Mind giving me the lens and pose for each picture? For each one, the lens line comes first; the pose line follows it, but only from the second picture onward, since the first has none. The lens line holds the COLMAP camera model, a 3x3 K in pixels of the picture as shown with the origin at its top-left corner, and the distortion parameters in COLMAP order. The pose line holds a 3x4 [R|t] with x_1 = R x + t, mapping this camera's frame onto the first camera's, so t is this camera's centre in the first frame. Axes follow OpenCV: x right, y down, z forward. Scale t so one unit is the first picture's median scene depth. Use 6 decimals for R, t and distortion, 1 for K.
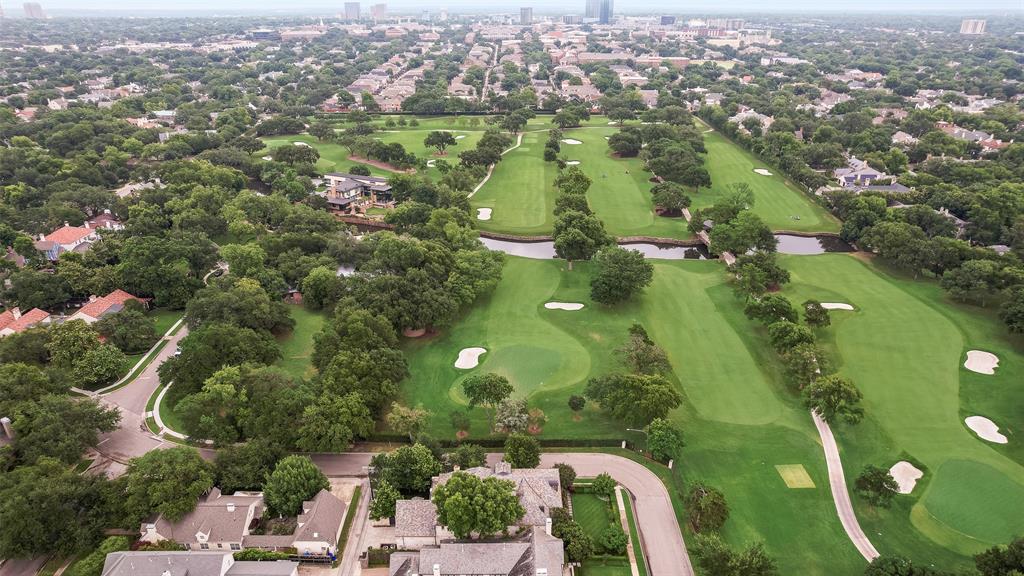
lens RADIAL K [[656.3, 0, 517.2], [0, 656.3, 289.2], [0, 0, 1]] dist [-0.073558, 0.062282]
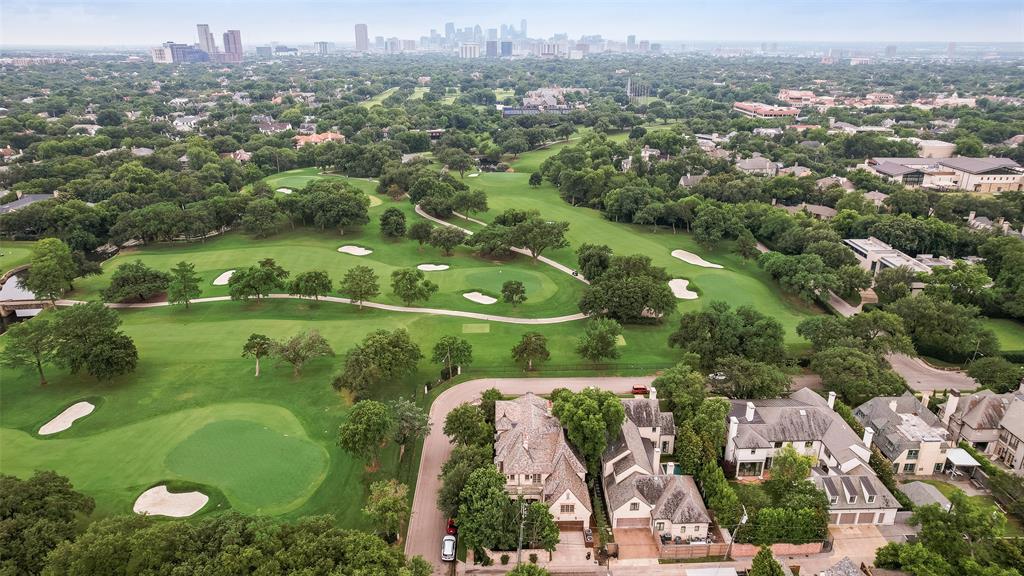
lens RADIAL K [[656.3, 0, 517.2], [0, 656.3, 289.2], [0, 0, 1]] dist [-0.073558, 0.062282]
pose [[-0.019175, -0.361622, 0.932128, -0.479715], [0.406635, 0.848888, 0.337694, -0.115388], [-0.913389, 0.385511, 0.130771, 0.455859]]
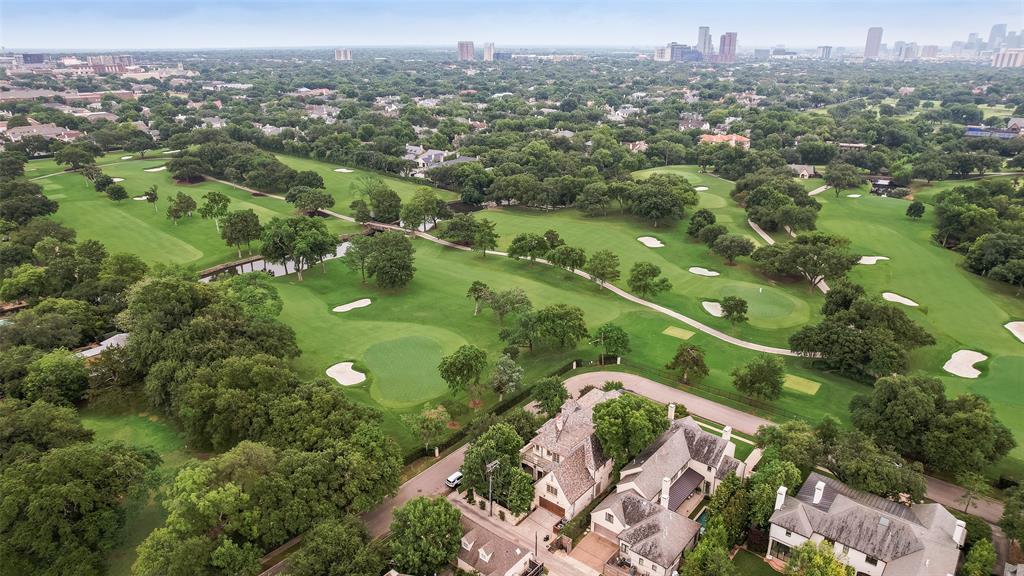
lens RADIAL K [[656.3, 0, 517.2], [0, 656.3, 289.2], [0, 0, 1]] dist [-0.073558, 0.062282]
pose [[0.639030, -0.276368, 0.717817, -0.425897], [0.315221, 0.945351, 0.083348, 0.000278], [-0.701624, 0.173009, 0.691225, 0.201154]]
